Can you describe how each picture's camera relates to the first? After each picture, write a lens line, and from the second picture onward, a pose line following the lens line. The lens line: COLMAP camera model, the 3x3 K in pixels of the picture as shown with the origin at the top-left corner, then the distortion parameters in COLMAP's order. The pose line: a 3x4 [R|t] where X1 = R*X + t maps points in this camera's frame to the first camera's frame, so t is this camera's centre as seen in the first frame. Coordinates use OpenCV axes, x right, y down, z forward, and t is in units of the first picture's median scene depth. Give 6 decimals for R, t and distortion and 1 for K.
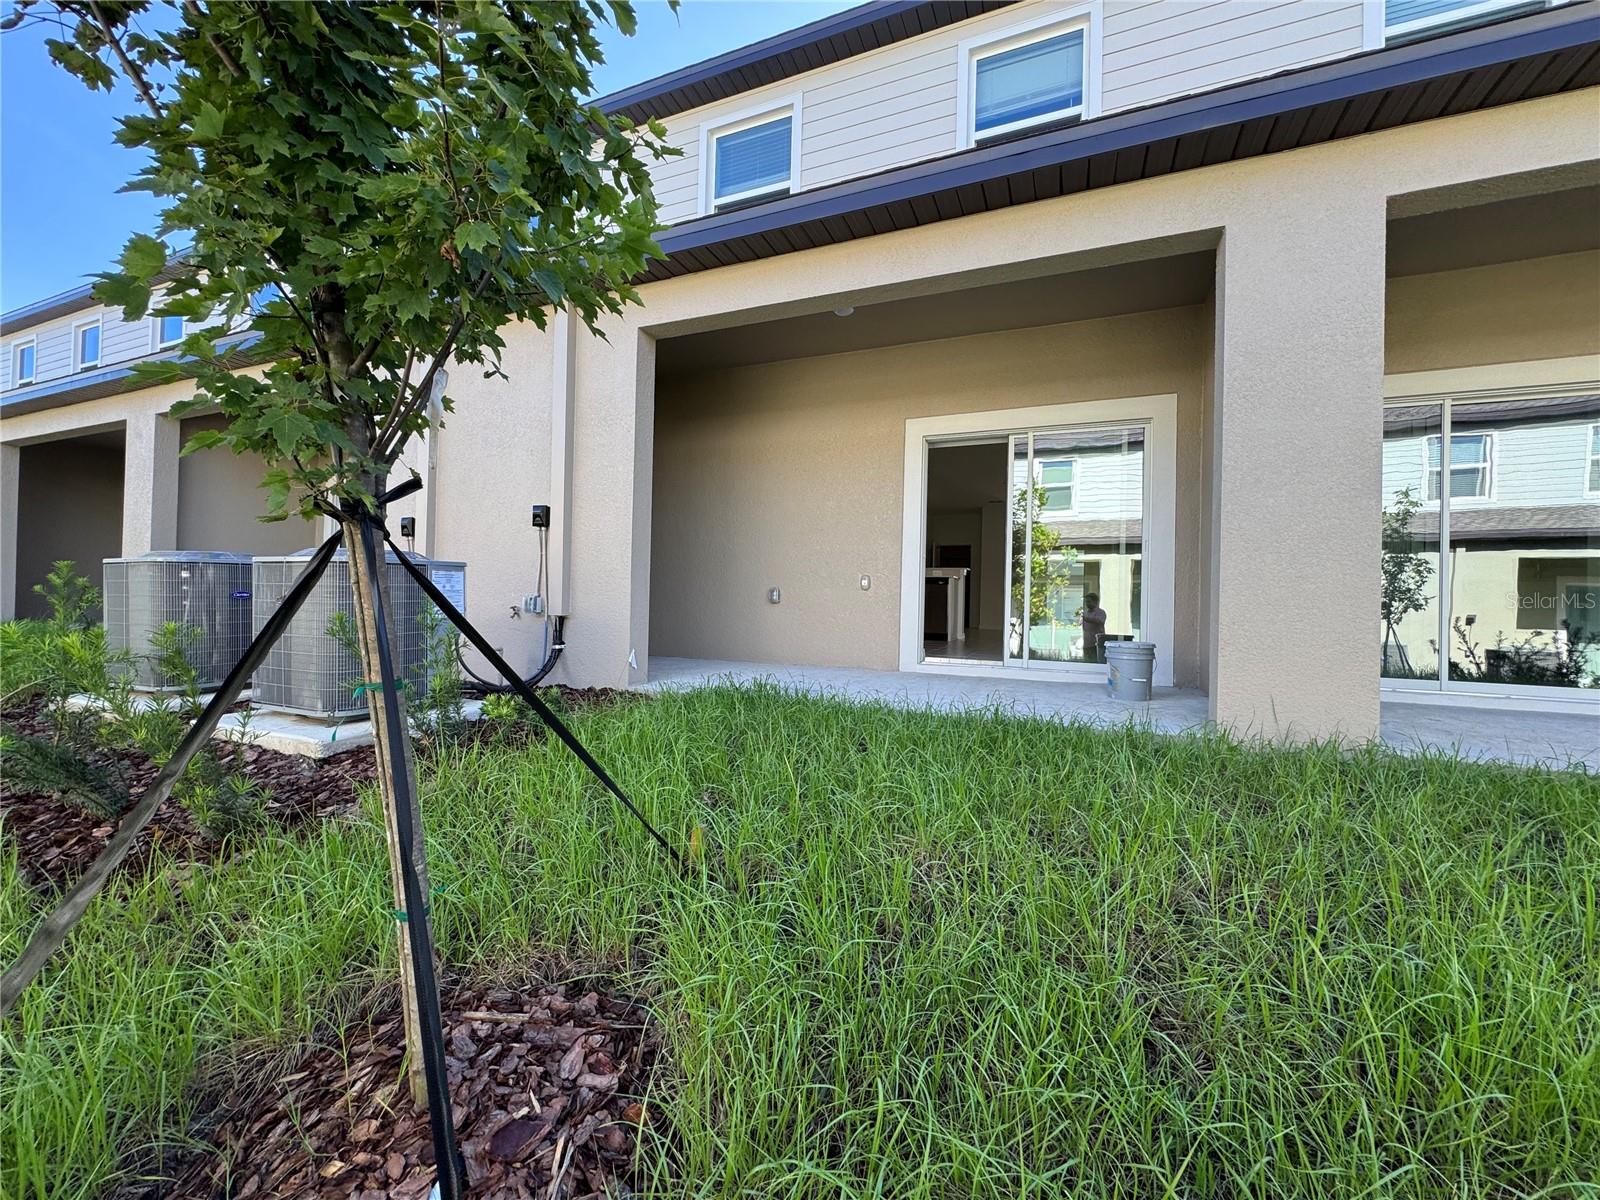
lens RADIAL K [[641.2, 0, 800.0], [0, 641.2, 600.0], [0, 0, 1]] dist [-0.005465, 0.002573]
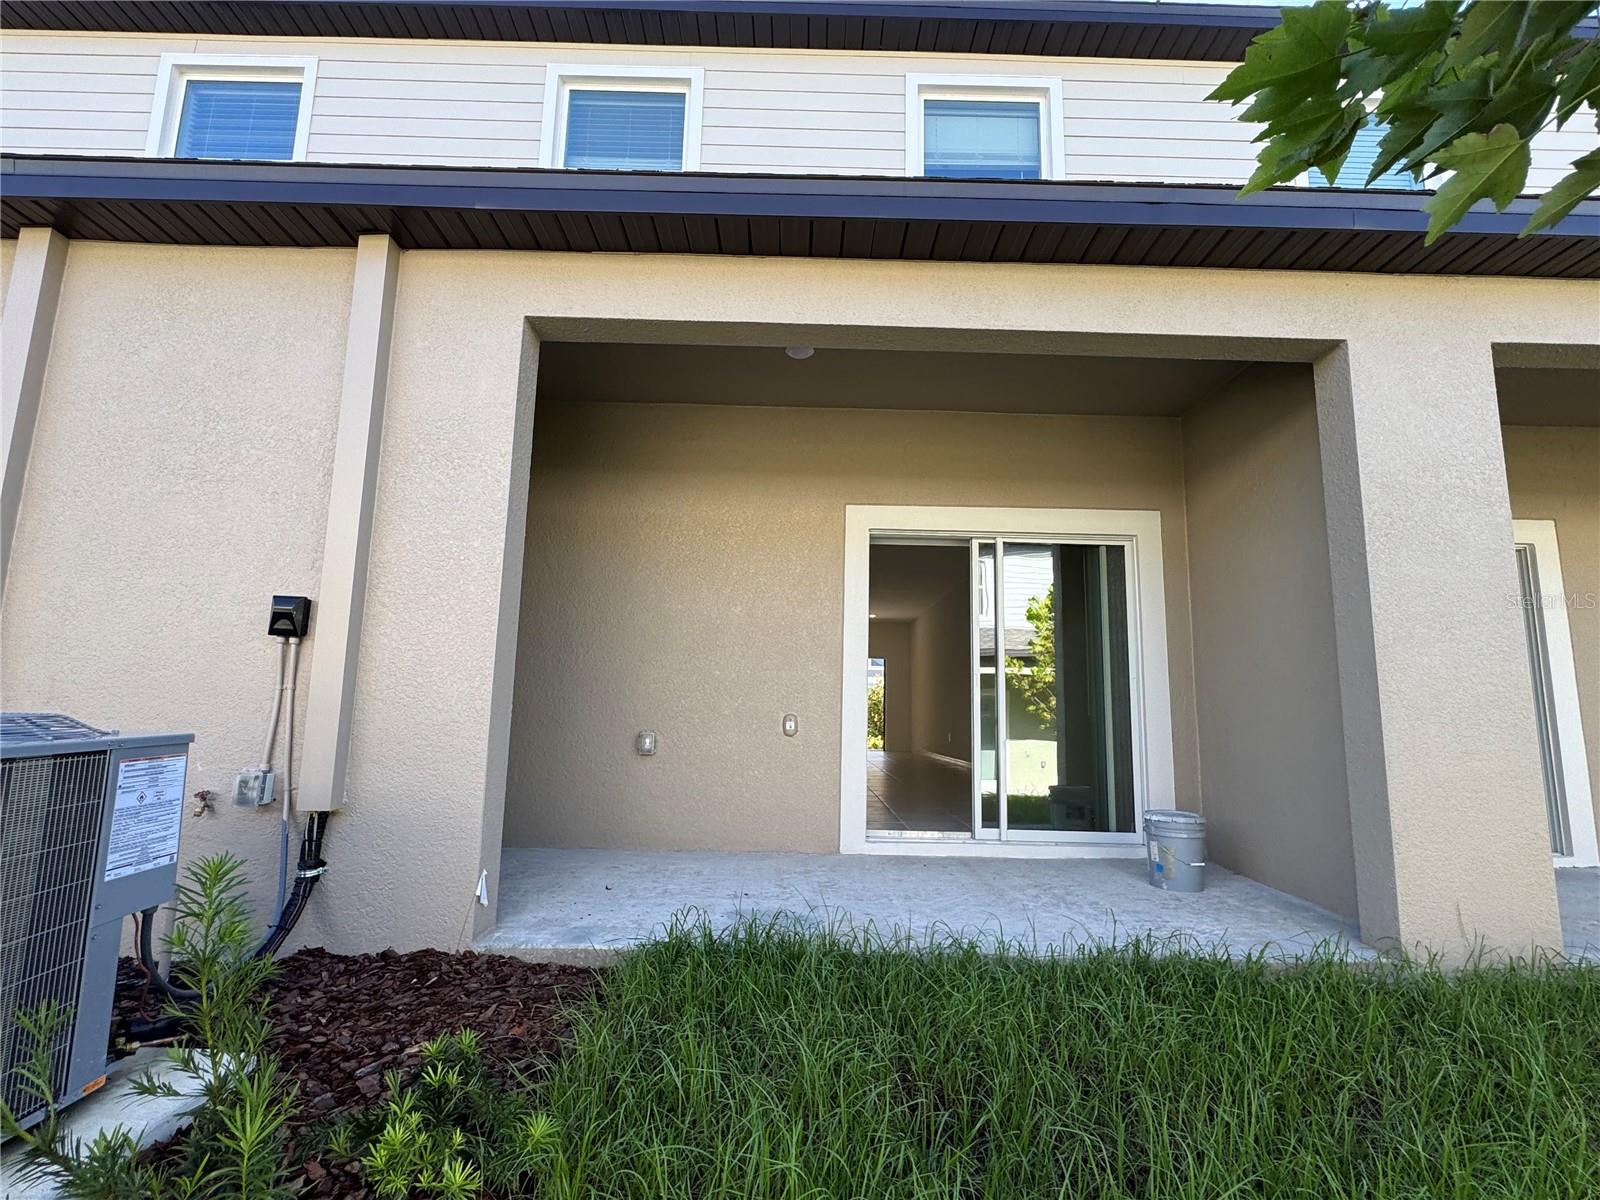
lens RADIAL K [[800.9, 0, 800.0], [0, 800.9, 600.0], [0, 0, 1]] dist [0.088511, -0.070856]
pose [[0.915218, 0.054688, 0.399230, -0.291988], [-0.002430, 0.991479, -0.130244, -0.058027], [-0.402951, 0.118231, 0.907553, 0.218552]]
